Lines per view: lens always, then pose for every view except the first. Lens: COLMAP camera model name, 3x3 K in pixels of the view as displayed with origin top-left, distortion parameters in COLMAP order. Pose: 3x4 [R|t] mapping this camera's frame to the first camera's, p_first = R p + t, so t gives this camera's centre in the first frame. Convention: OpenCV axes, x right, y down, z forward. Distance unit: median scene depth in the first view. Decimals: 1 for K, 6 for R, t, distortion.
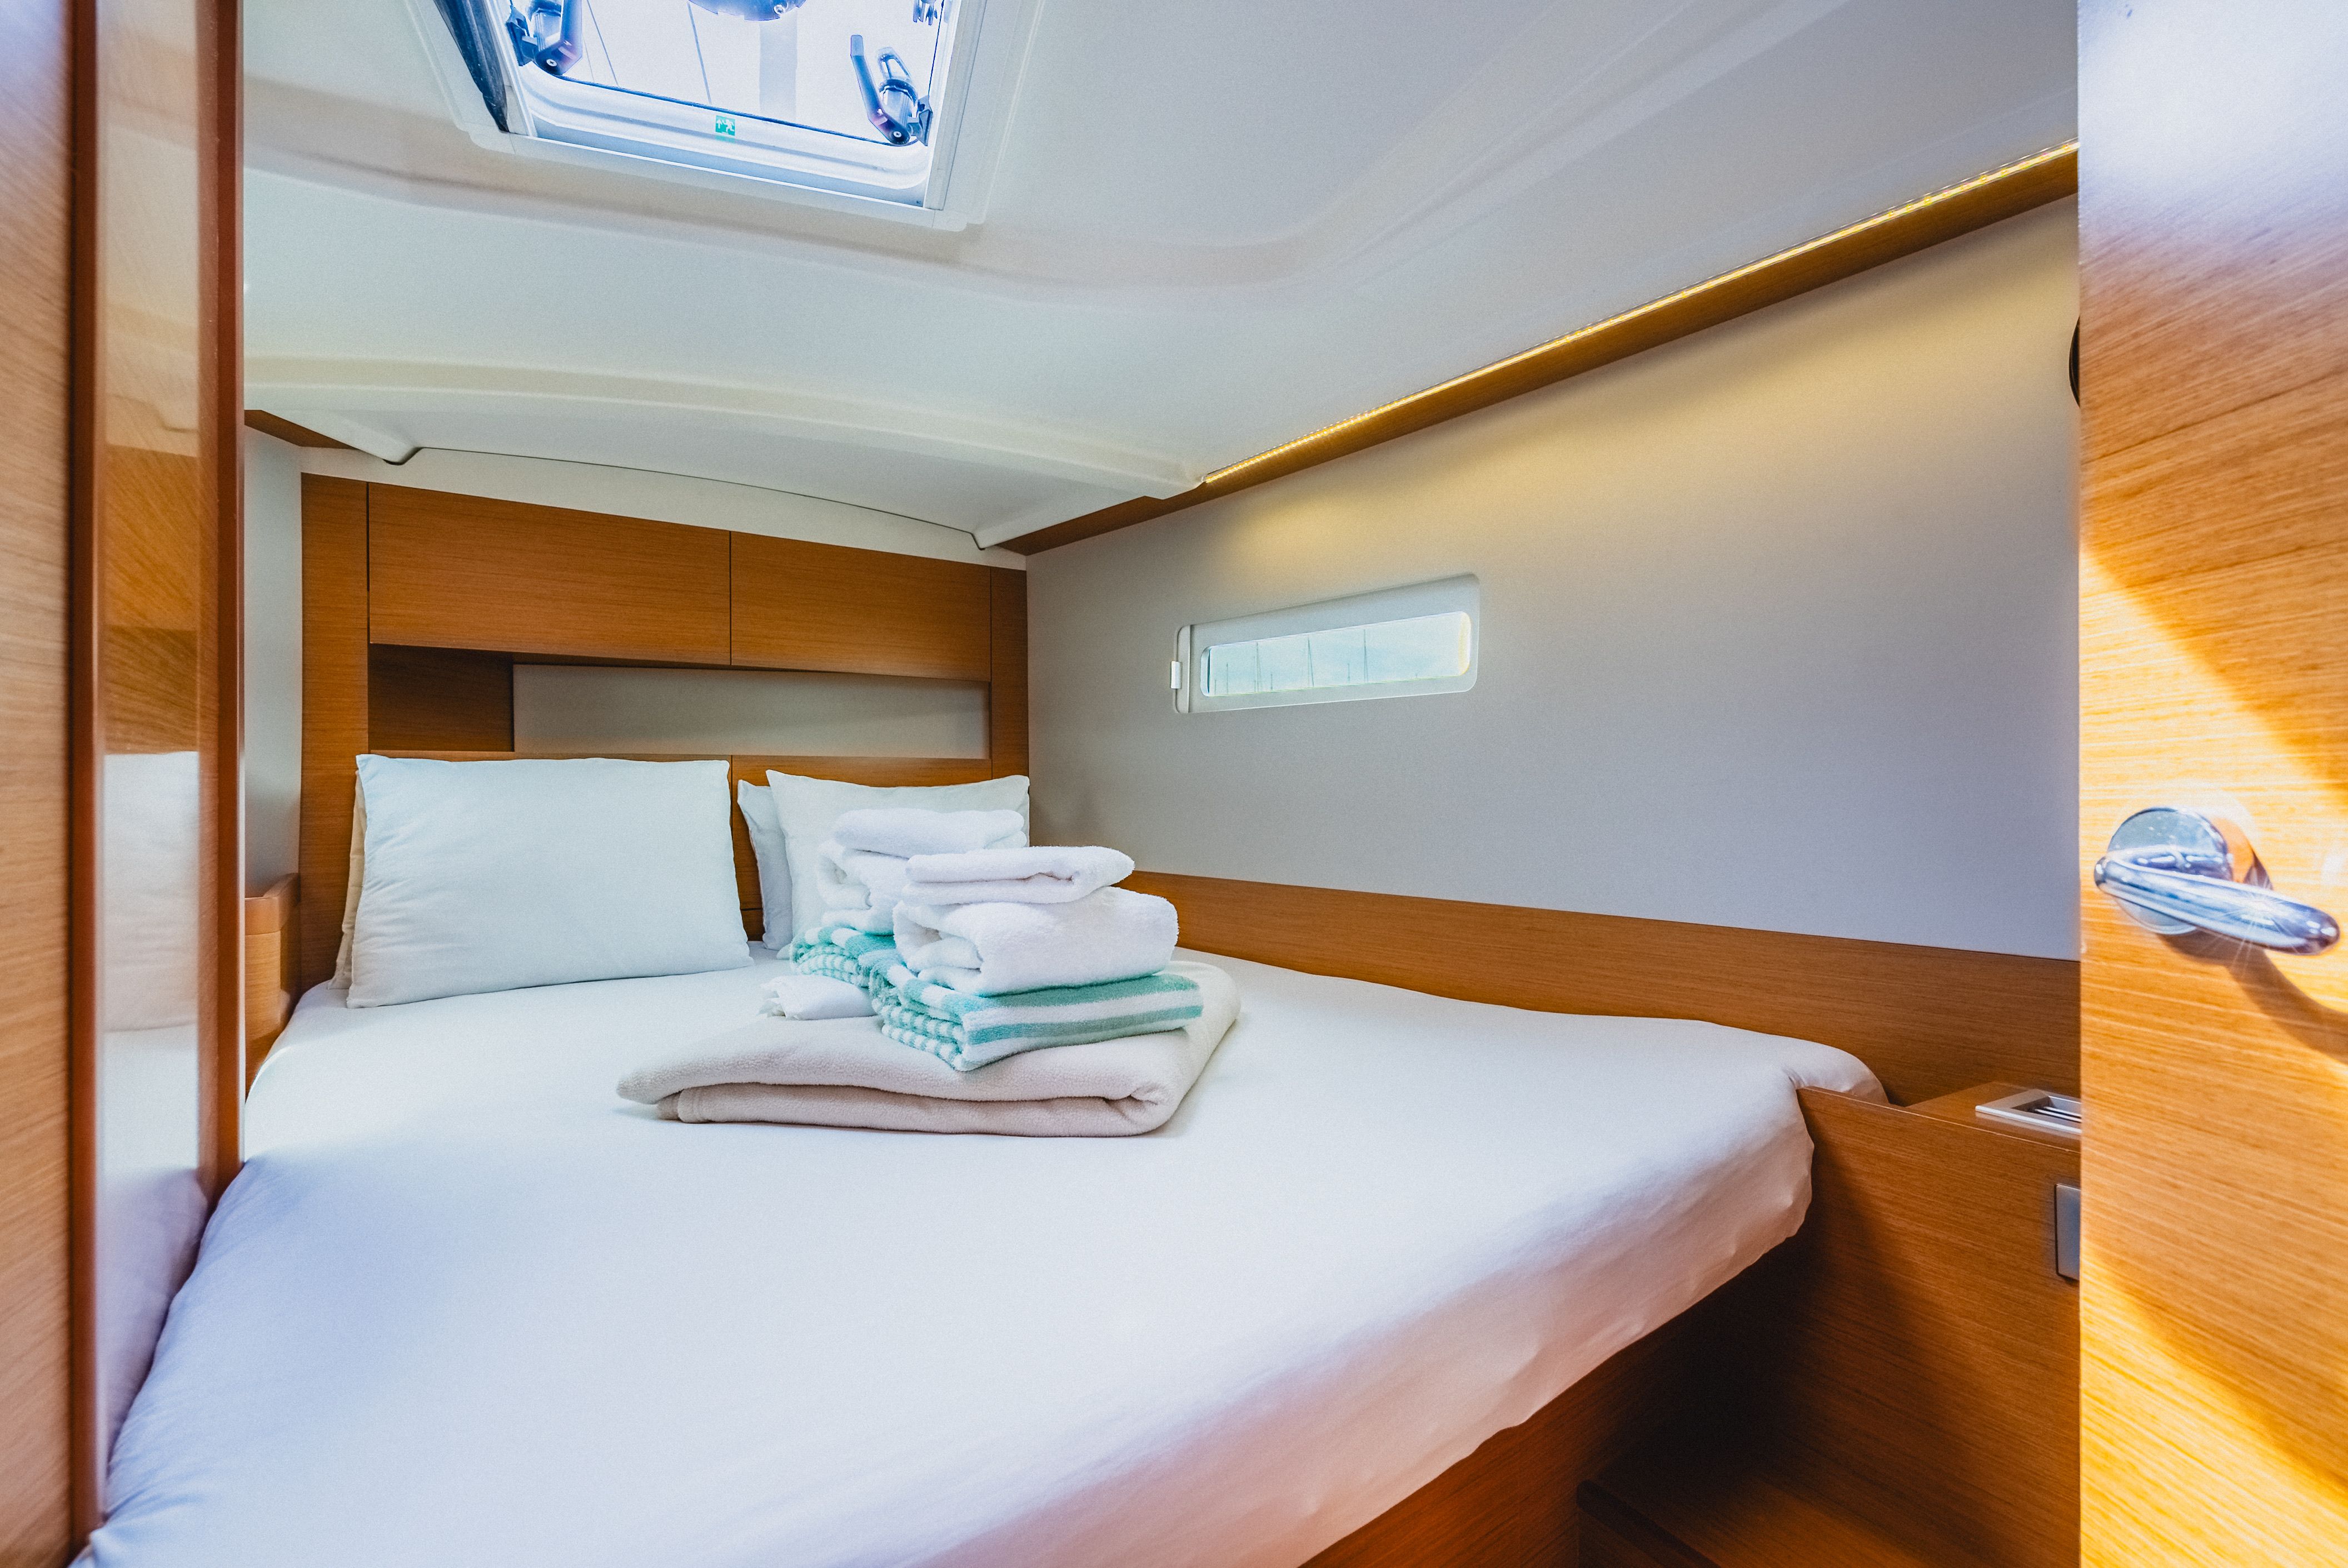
lens RADIAL K [[1059.4, 0, 1176.3], [0, 1059.4, 792.3], [0, 0, 1]] dist [-0.013187, 0.006417]
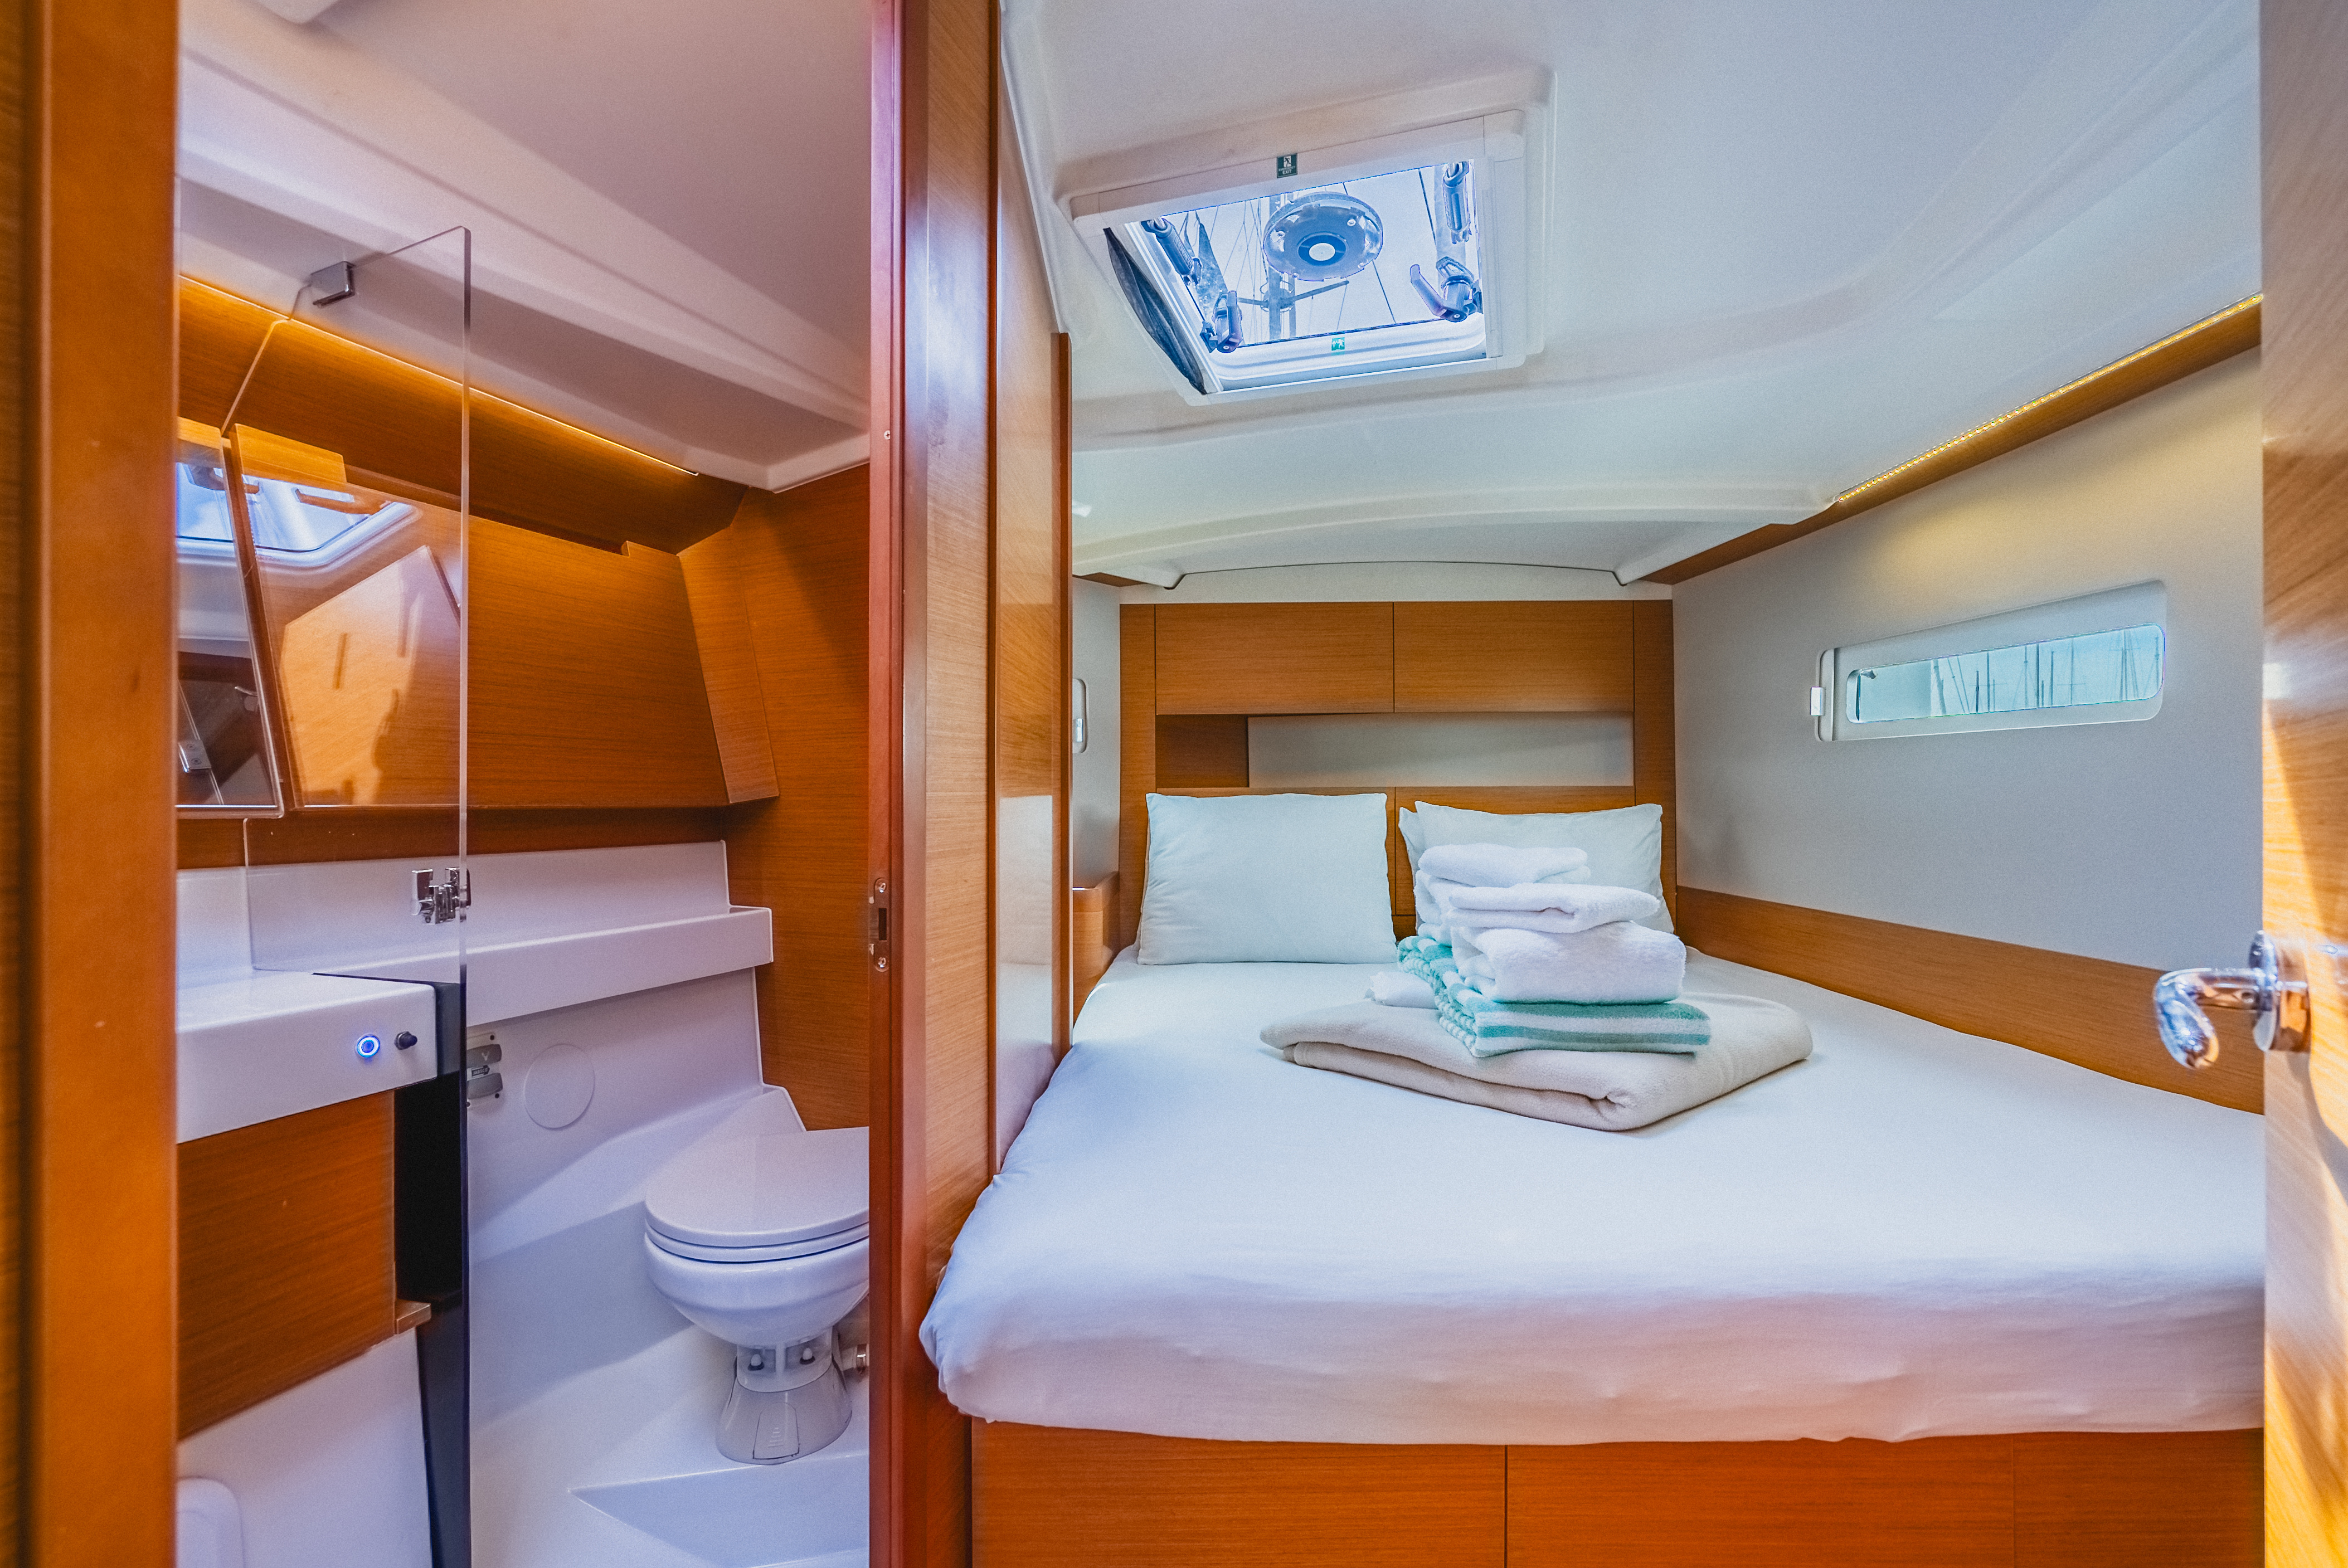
lens RADIAL K [[1059.4, 0, 1176.3], [0, 1059.4, 792.3], [0, 0, 1]] dist [-0.013187, 0.006417]
pose [[0.784362, -0.002398, -0.620298, 0.258602], [-0.000067, 0.999992, -0.003951, -0.046572], [0.620303, 0.003140, 0.784356, -0.205192]]
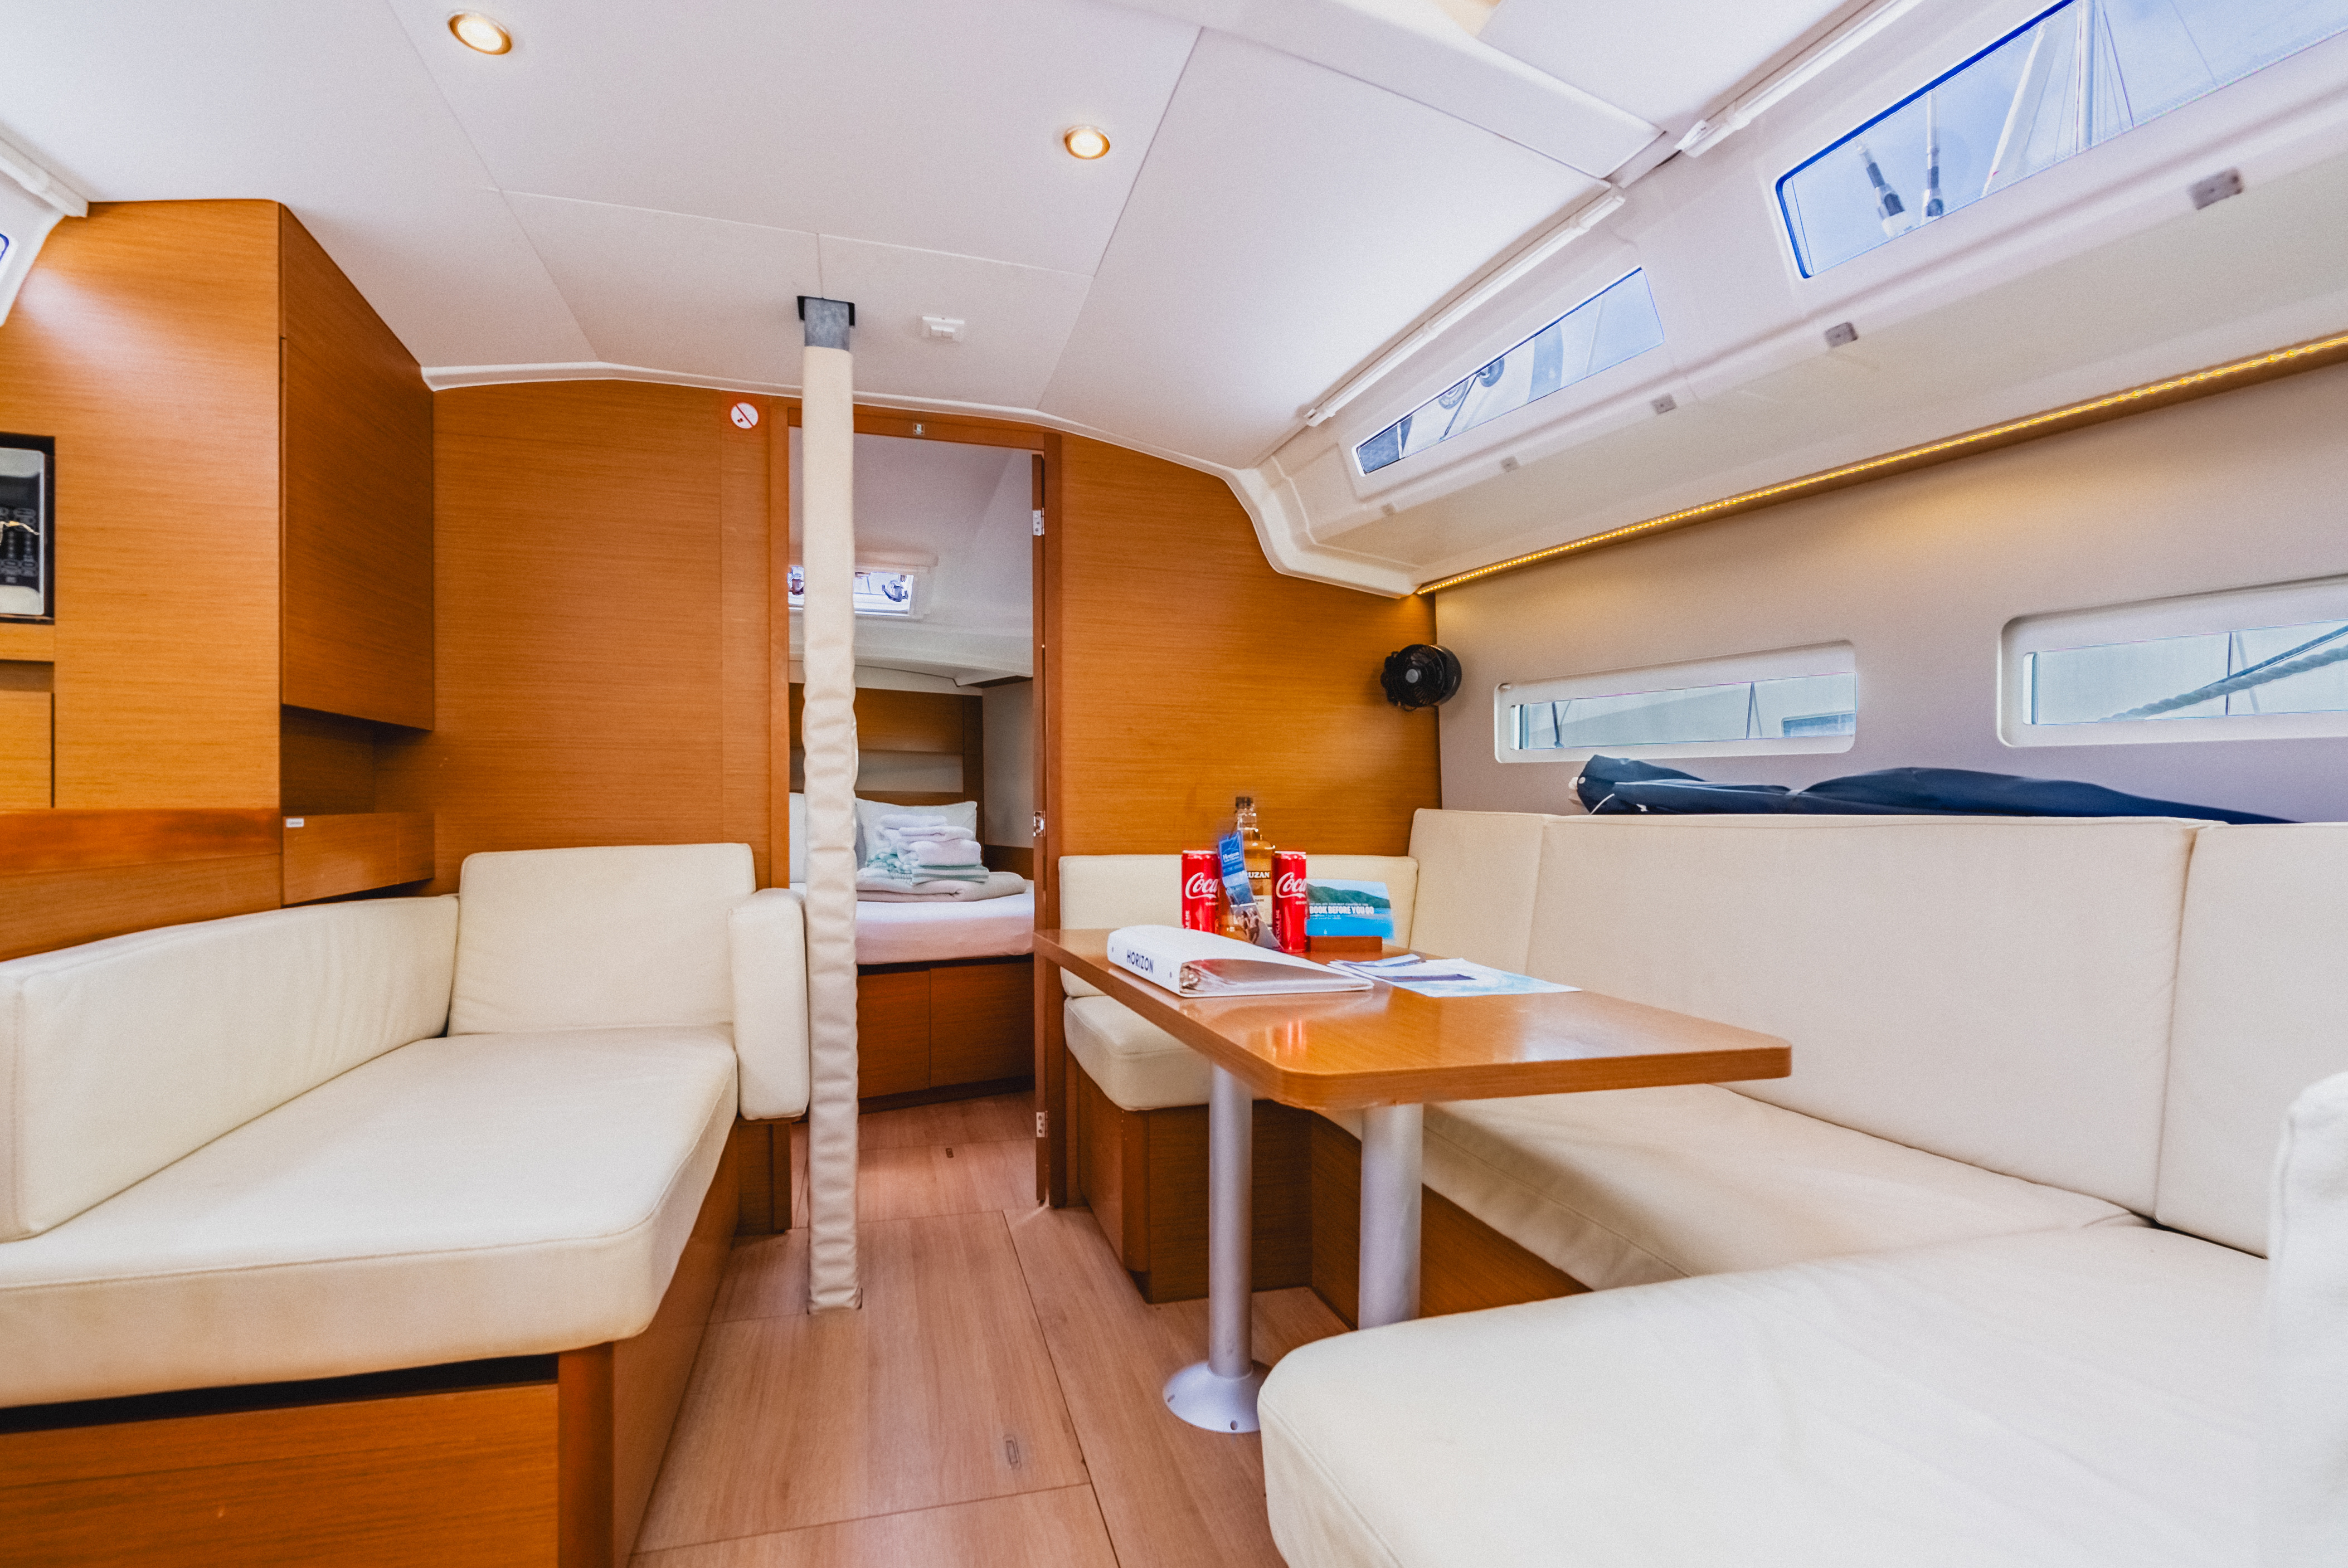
lens RADIAL K [[1059.4, 0, 1176.3], [0, 1059.4, 792.3], [0, 0, 1]] dist [-0.013187, 0.006417]
pose [[0.998138, -0.001244, -0.060986, 0.765486], [0.000406, 0.999905, -0.013746, -0.007363], [0.060997, 0.013696, 0.998044, -2.135937]]
